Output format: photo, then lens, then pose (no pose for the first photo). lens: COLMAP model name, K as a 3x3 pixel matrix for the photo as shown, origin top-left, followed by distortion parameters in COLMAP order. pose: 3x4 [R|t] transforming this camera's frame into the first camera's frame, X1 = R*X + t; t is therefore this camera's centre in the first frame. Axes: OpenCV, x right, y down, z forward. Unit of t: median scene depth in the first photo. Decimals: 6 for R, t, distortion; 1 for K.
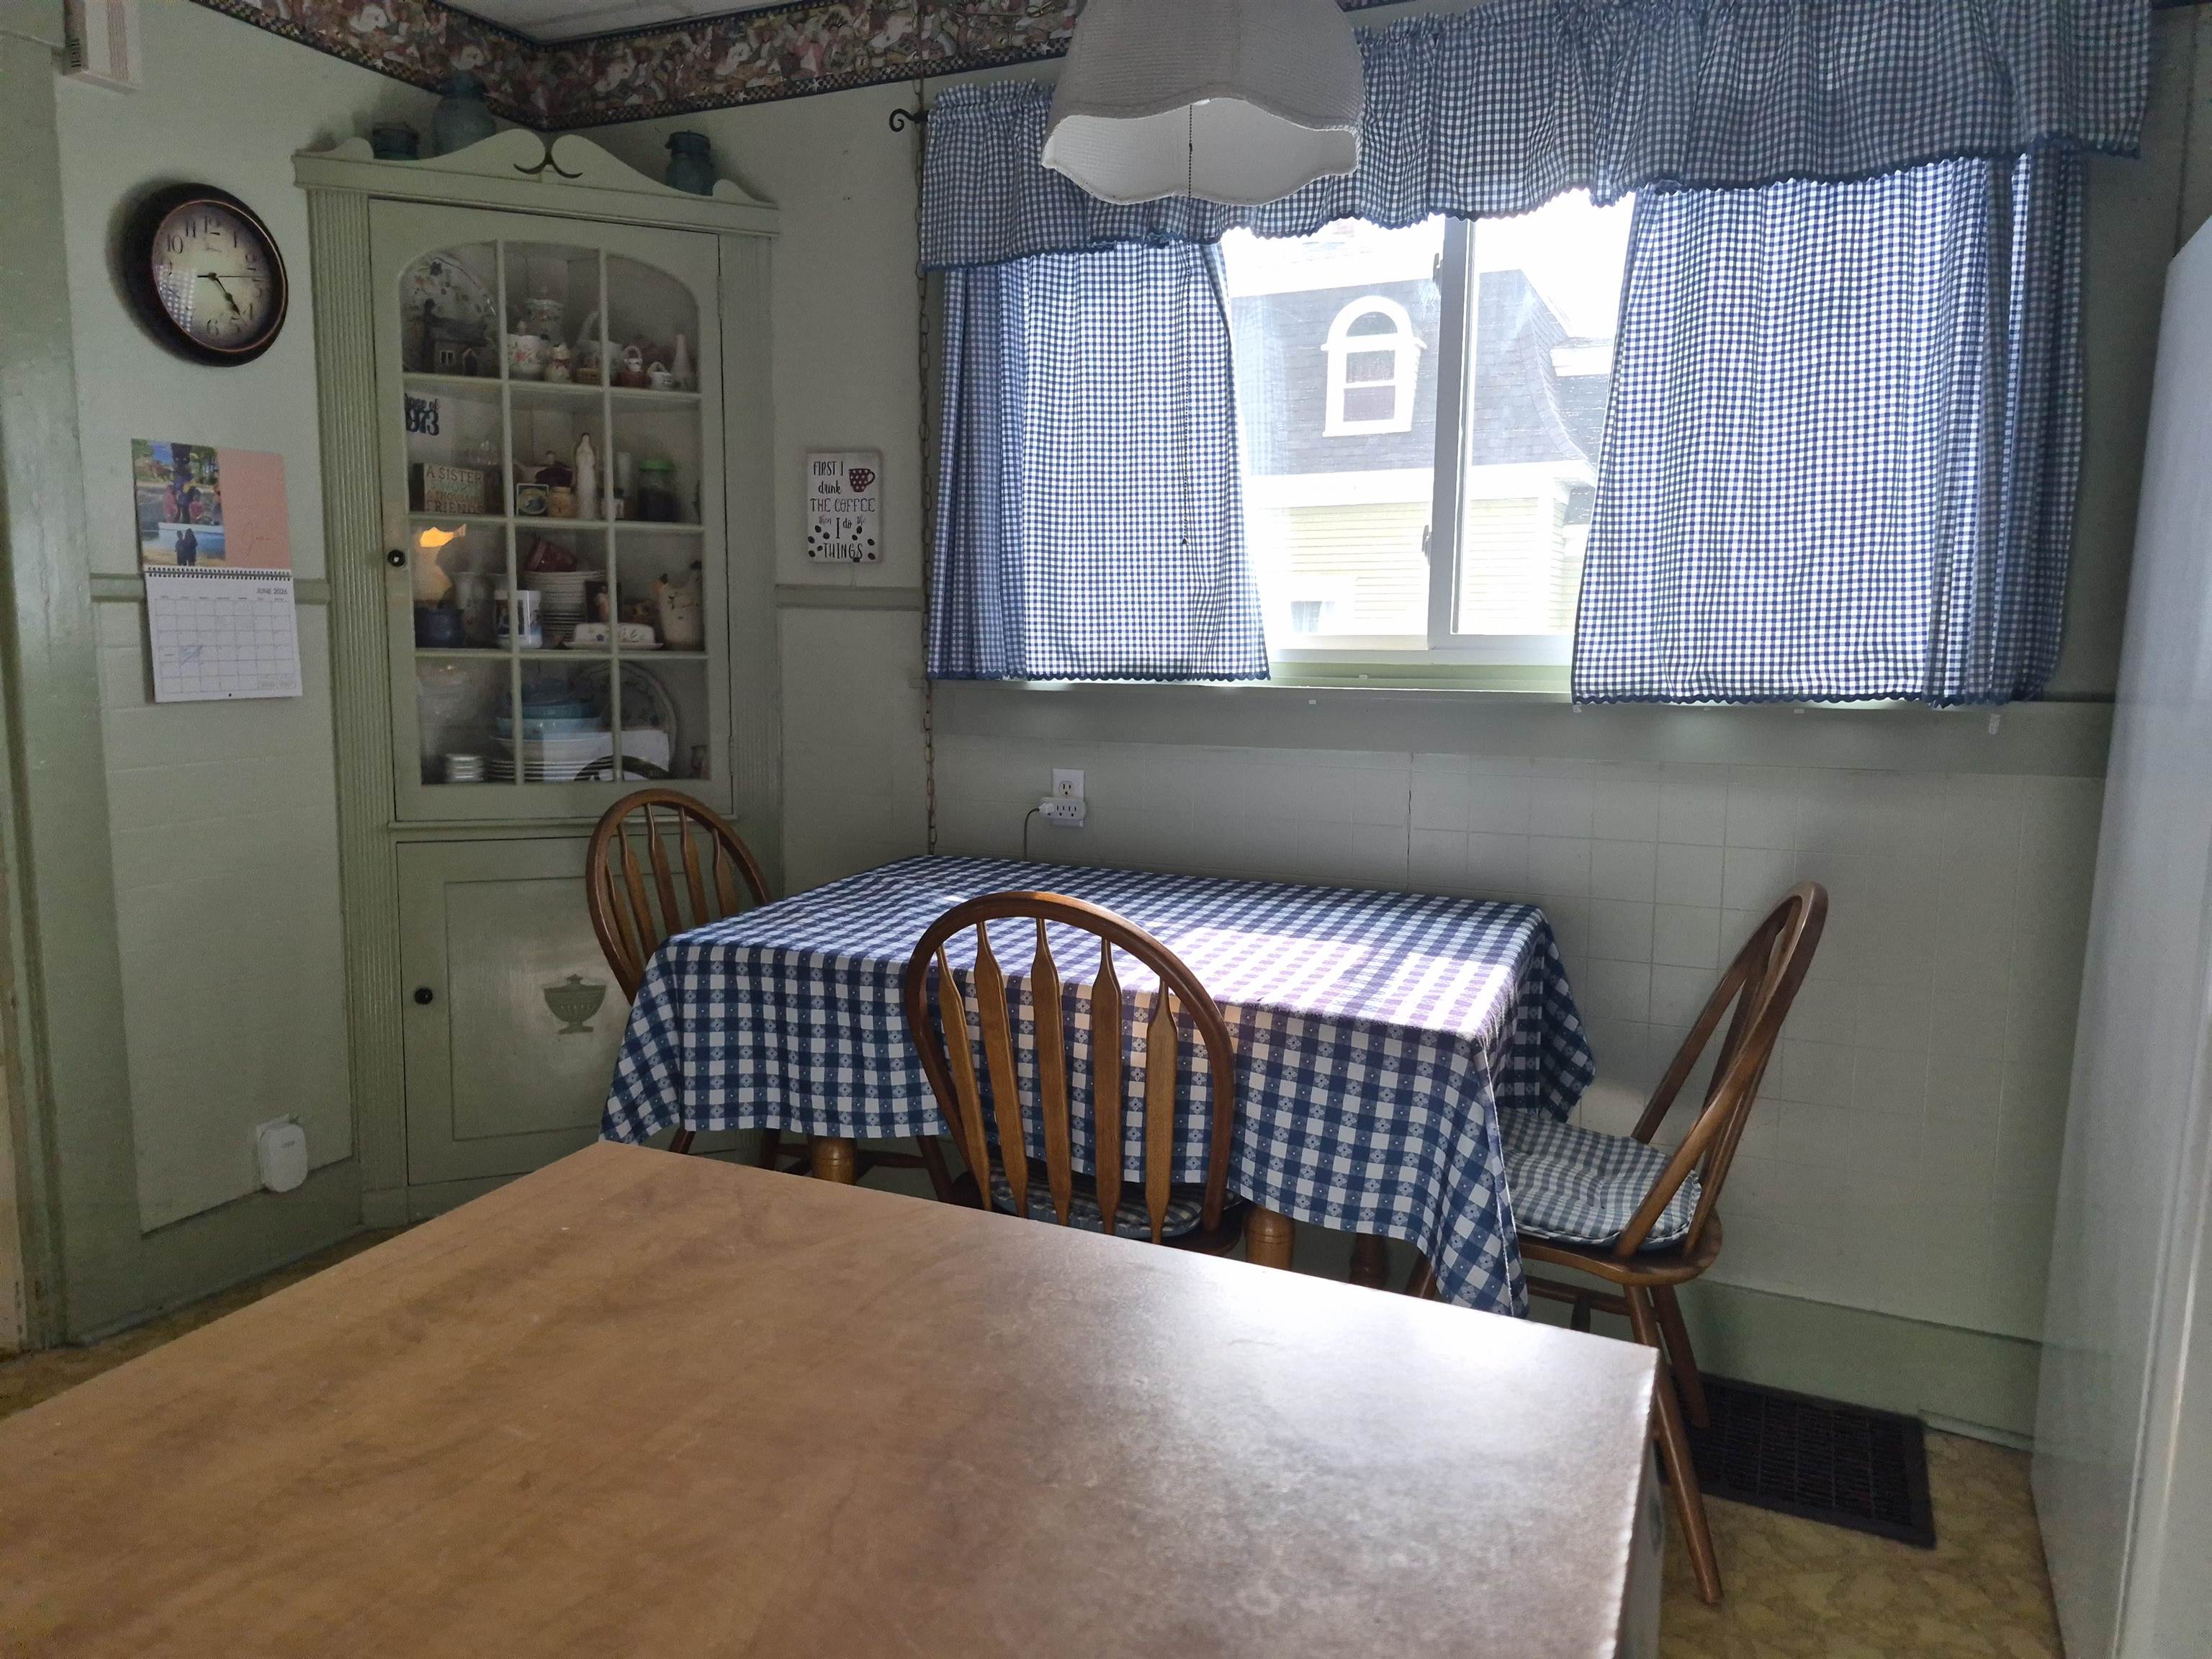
lens RADIAL K [[1531.0, 0, 1098.7], [0, 1531.0, 845.1], [0, 0, 1]] dist [0.070744, -0.078127]
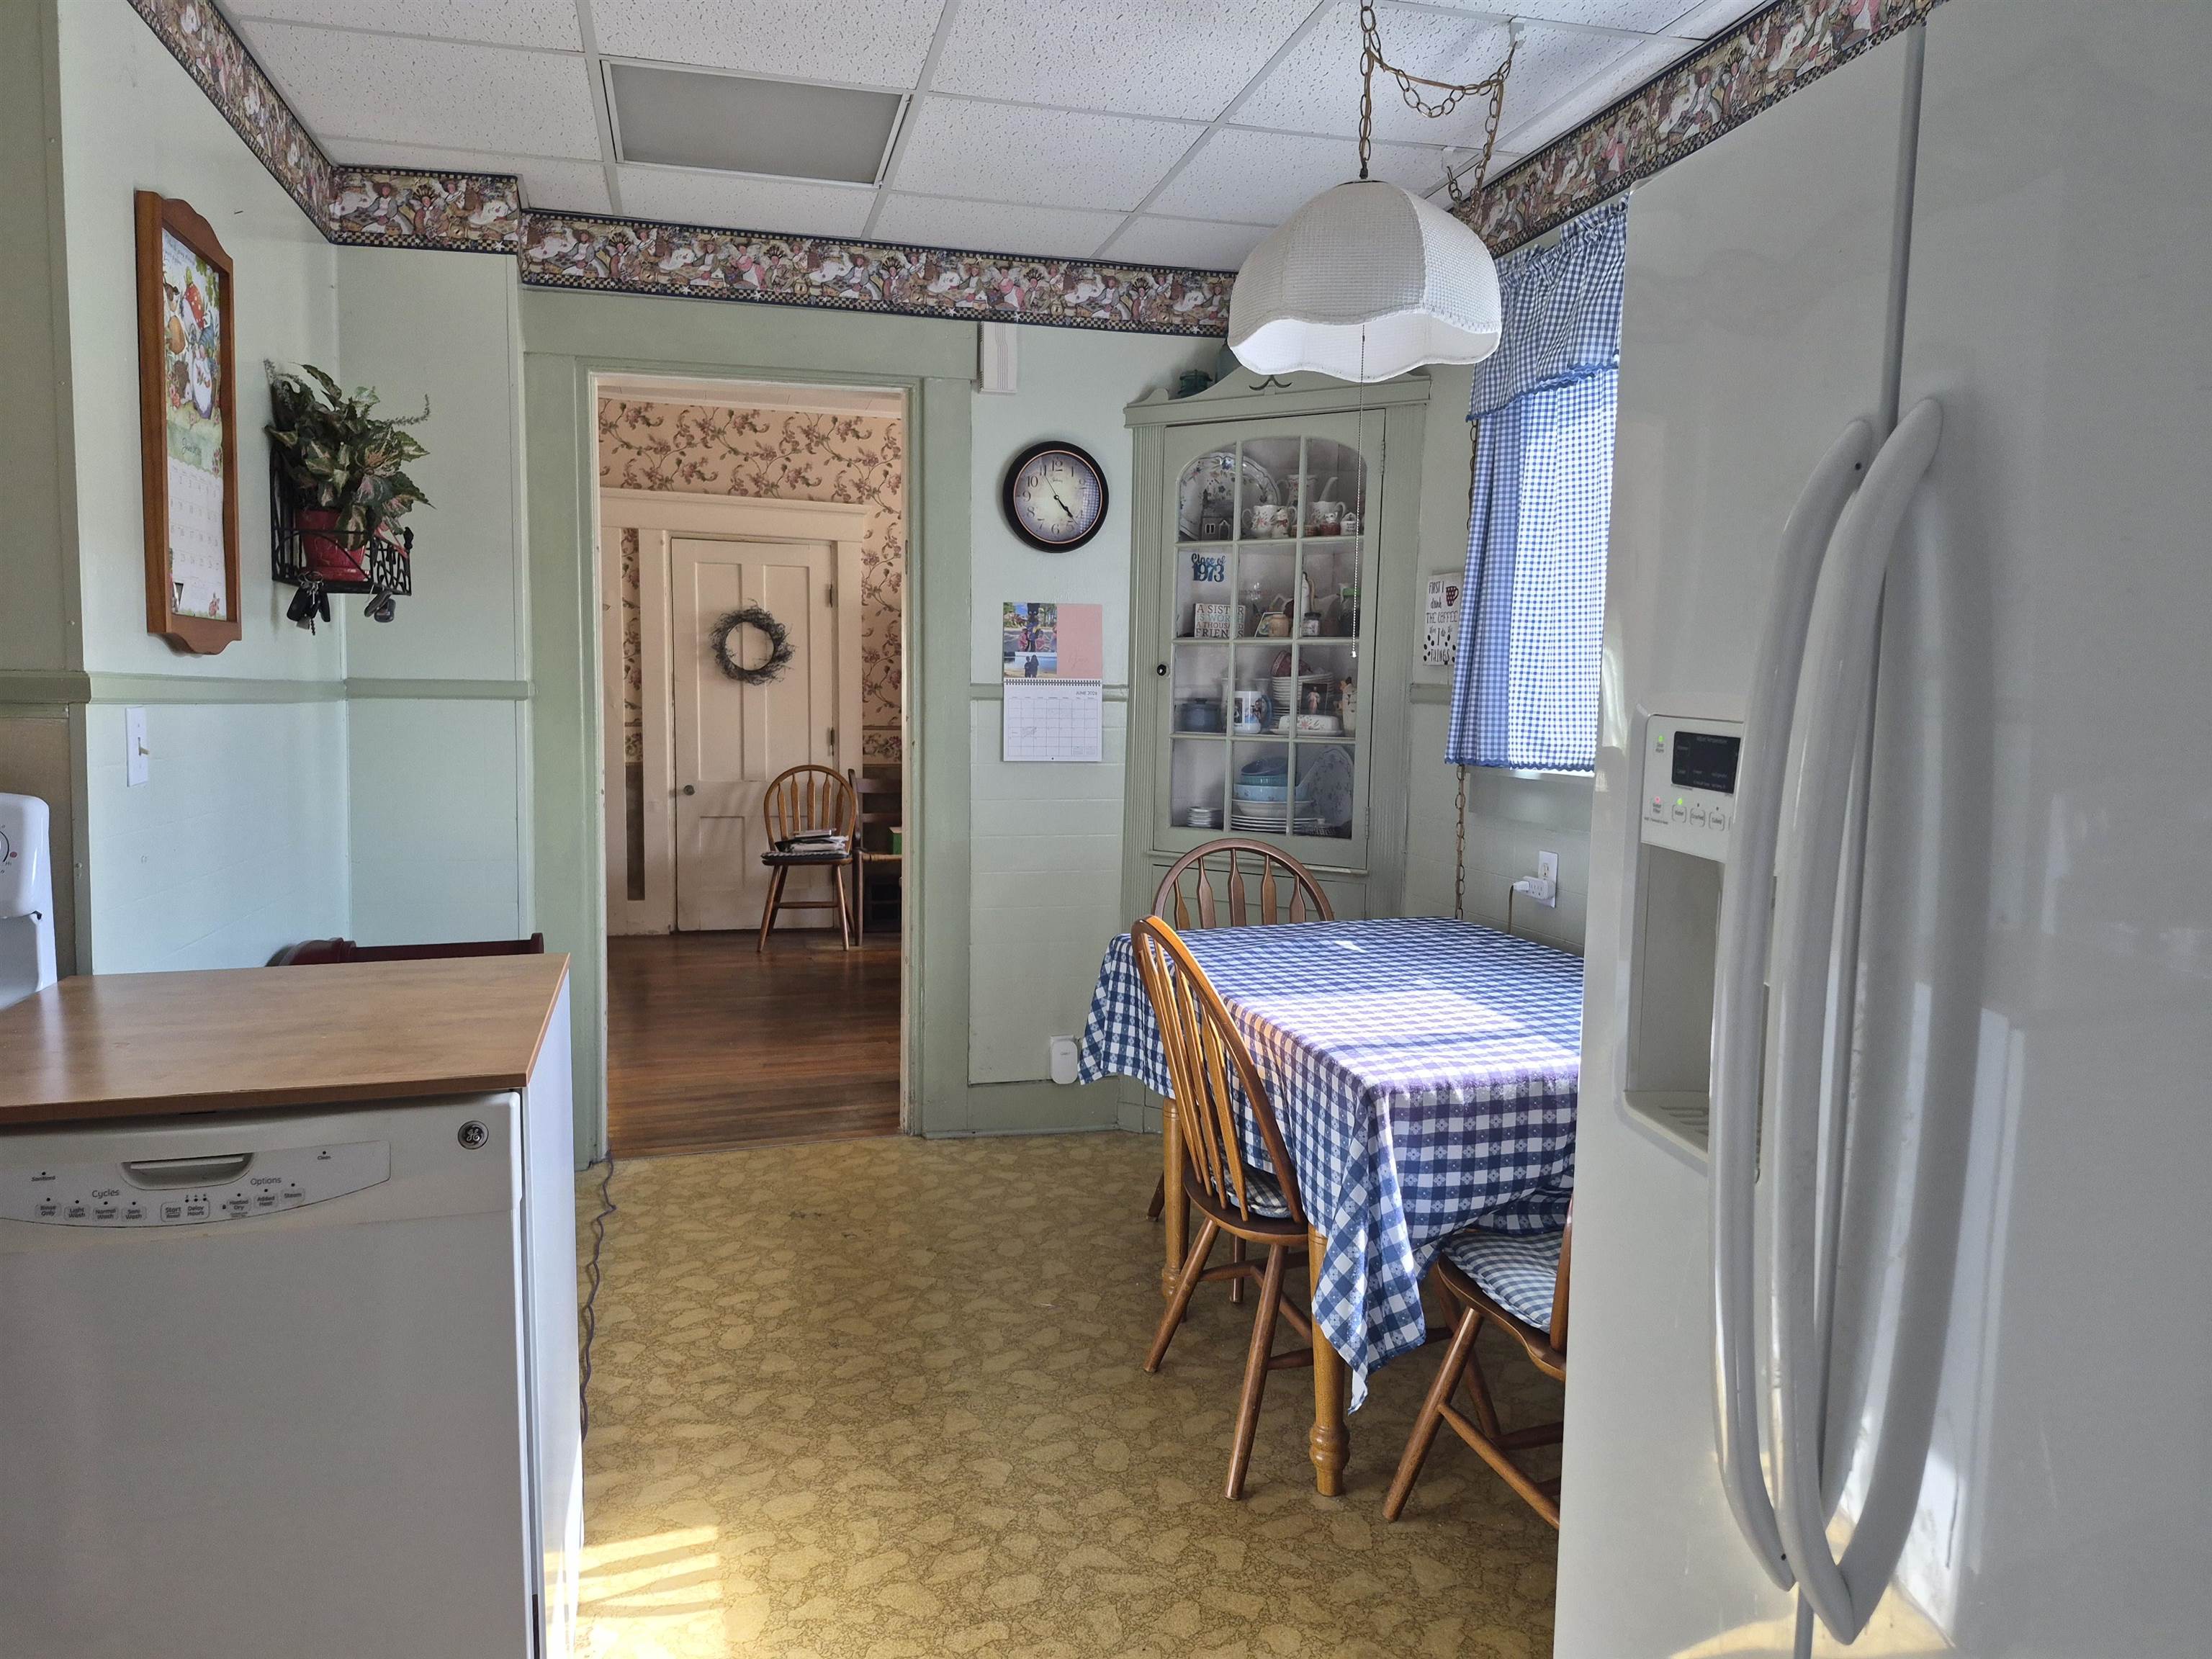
lens RADIAL K [[1531.0, 0, 1088.3], [0, 1531.0, 871.5], [0, 0, 1]] dist [0.070744, -0.078127]
pose [[0.607962, 0.093118, -0.788487, 0.659774], [-0.123369, 0.992116, 0.022043, -0.020751], [0.784323, 0.083874, 0.614657, 0.078960]]
